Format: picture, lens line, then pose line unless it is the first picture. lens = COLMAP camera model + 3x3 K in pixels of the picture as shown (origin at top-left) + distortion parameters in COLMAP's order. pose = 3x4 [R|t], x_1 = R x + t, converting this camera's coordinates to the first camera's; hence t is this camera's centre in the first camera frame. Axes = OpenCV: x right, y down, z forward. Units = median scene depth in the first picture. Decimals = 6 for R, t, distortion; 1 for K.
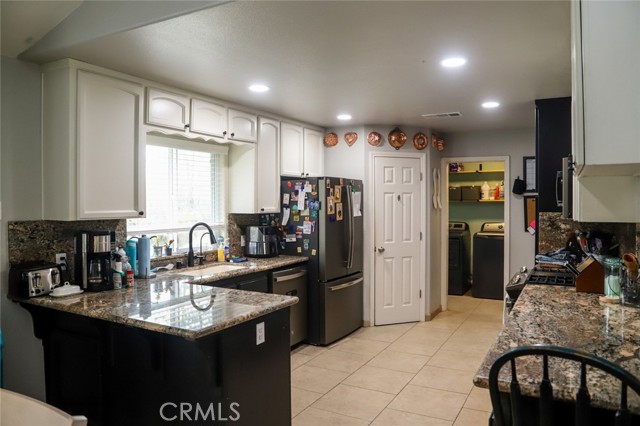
lens RADIAL K [[460.1, 0, 316.8], [0, 460.1, 207.7], [0, 0, 1]] dist [-0.106344, 0.068921]
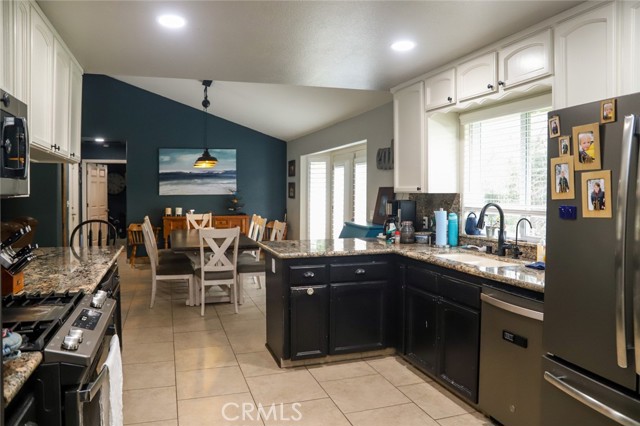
lens RADIAL K [[460.1, 0, 316.7], [0, 460.1, 198.6], [0, 0, 1]] dist [-0.106344, 0.068921]
pose [[-0.675224, 0.012134, -0.737513, 0.470754], [-0.014162, 0.999467, 0.029410, 0.004750], [0.737477, 0.030303, -0.674692, 1.106488]]
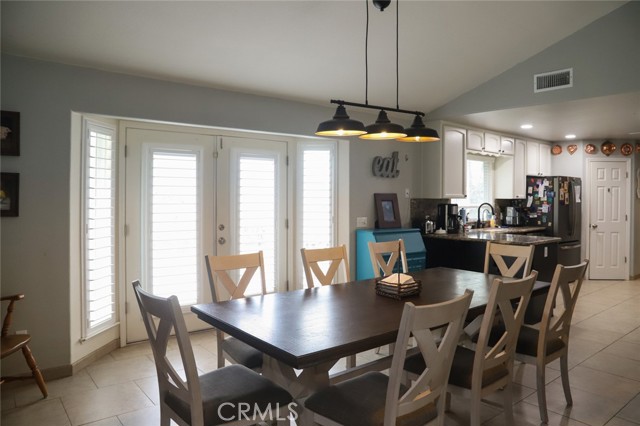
lens RADIAL K [[460.1, 0, 314.2], [0, 460.1, 200.4], [0, 0, 1]] dist [-0.106344, 0.068921]
pose [[0.932826, 0.010675, -0.360168, -0.202078], [-0.013494, 0.999895, -0.005314, 0.034477], [0.360074, 0.009817, 0.932872, -0.704129]]
